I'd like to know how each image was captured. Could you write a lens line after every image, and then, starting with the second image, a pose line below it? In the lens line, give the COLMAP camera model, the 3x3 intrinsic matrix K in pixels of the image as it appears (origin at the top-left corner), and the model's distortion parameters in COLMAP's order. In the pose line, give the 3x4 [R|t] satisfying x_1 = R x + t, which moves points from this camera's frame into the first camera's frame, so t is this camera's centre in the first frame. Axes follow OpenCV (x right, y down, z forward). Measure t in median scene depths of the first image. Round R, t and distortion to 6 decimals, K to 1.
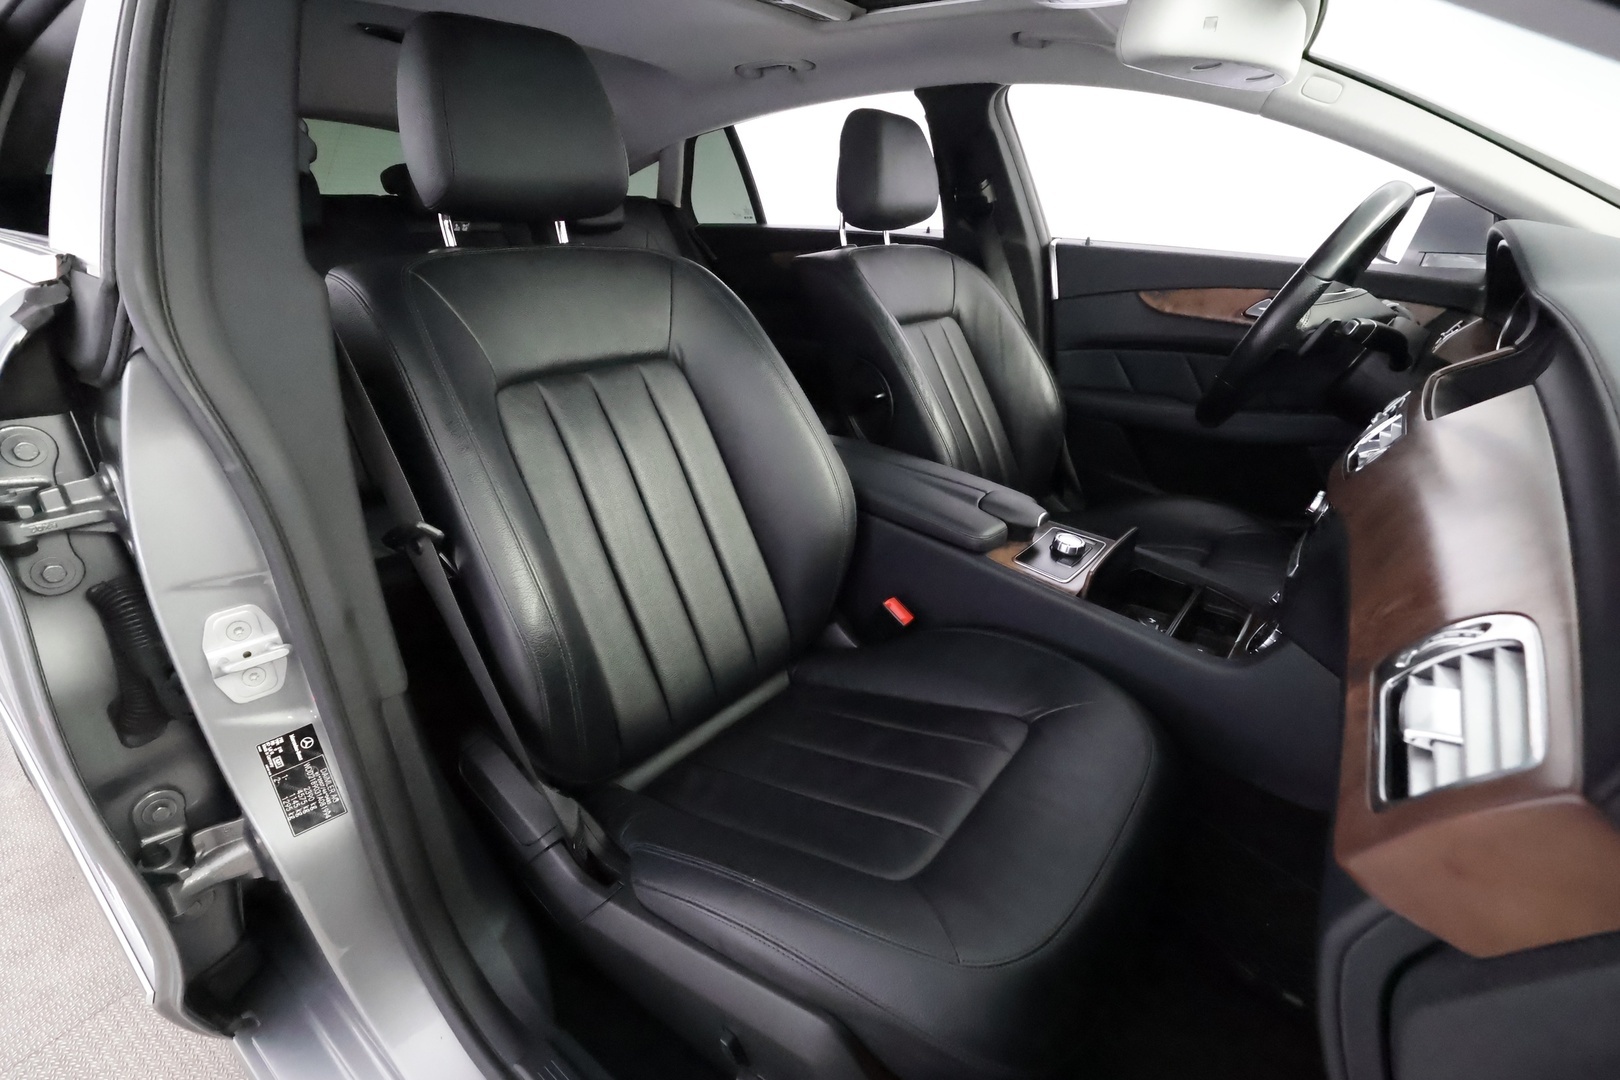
lens RADIAL K [[753.9, 0, 810.0], [0, 753.9, 540.0], [0, 0, 1]] dist [0.000990, -0.000270]
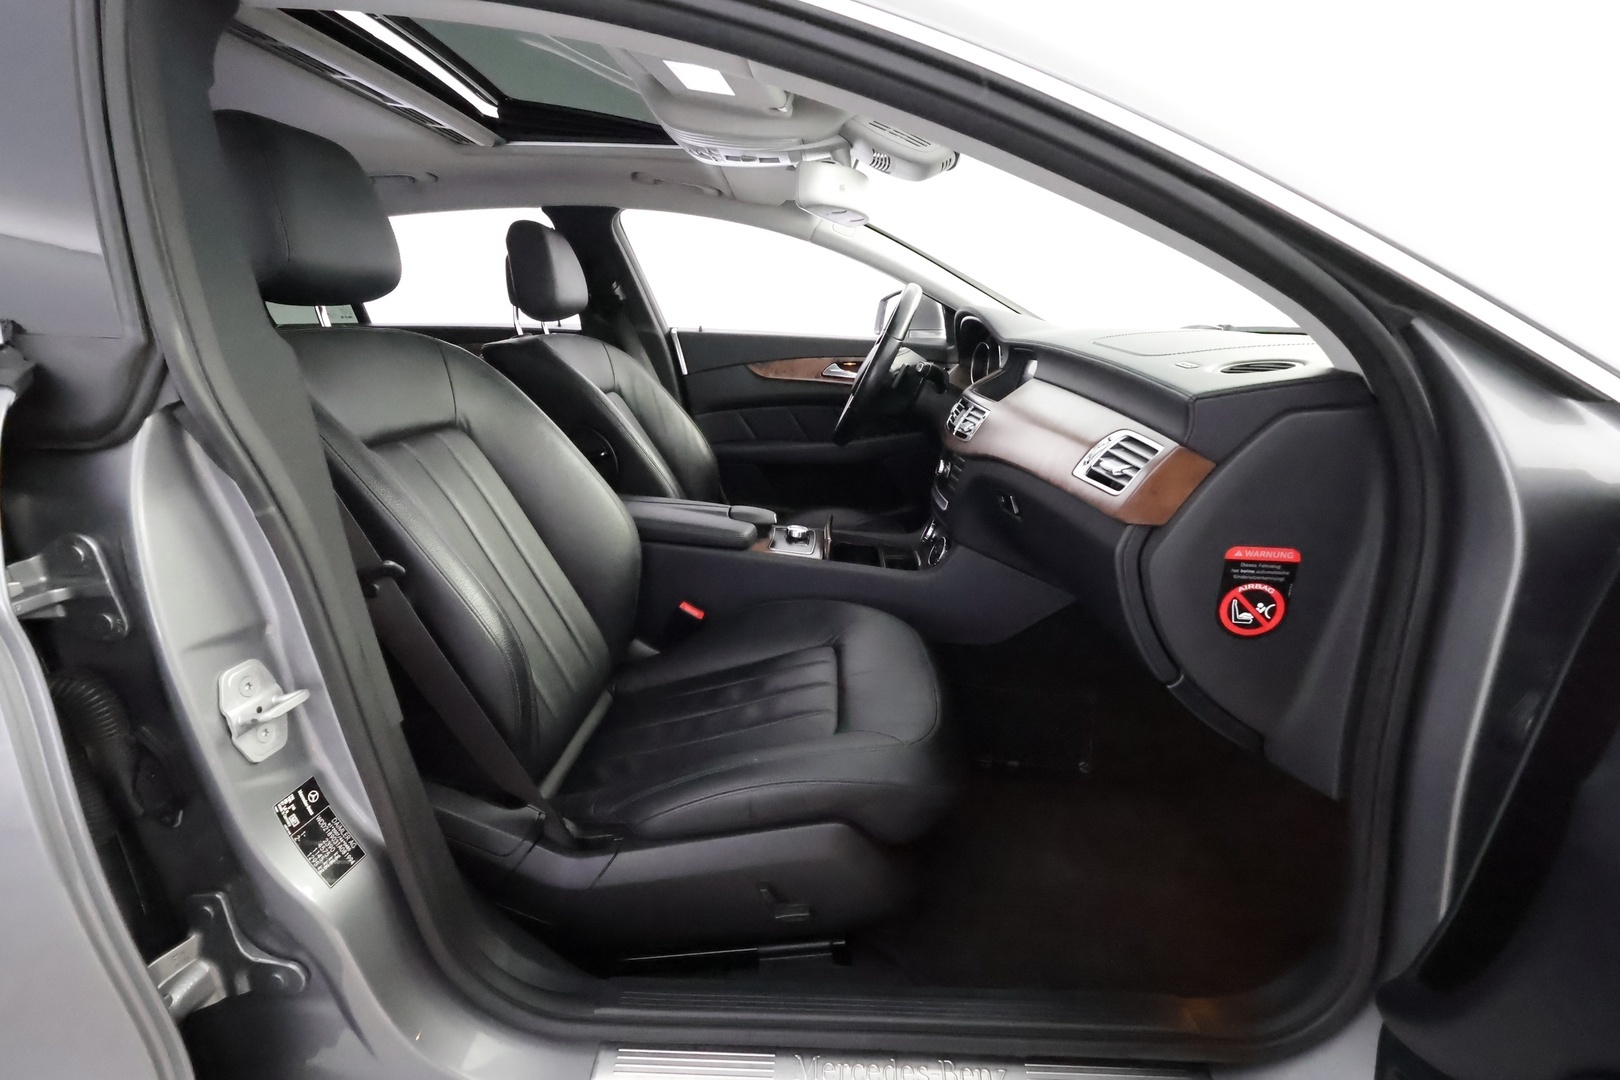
lens RADIAL K [[753.9, 0, 810.0], [0, 753.9, 540.0], [0, 0, 1]] dist [0.000990, -0.000270]
pose [[0.811065, -0.172118, 0.559060, -0.404105], [0.242201, 0.968771, -0.053121, 0.097888], [-0.532458, 0.178489, 0.827424, -0.143135]]
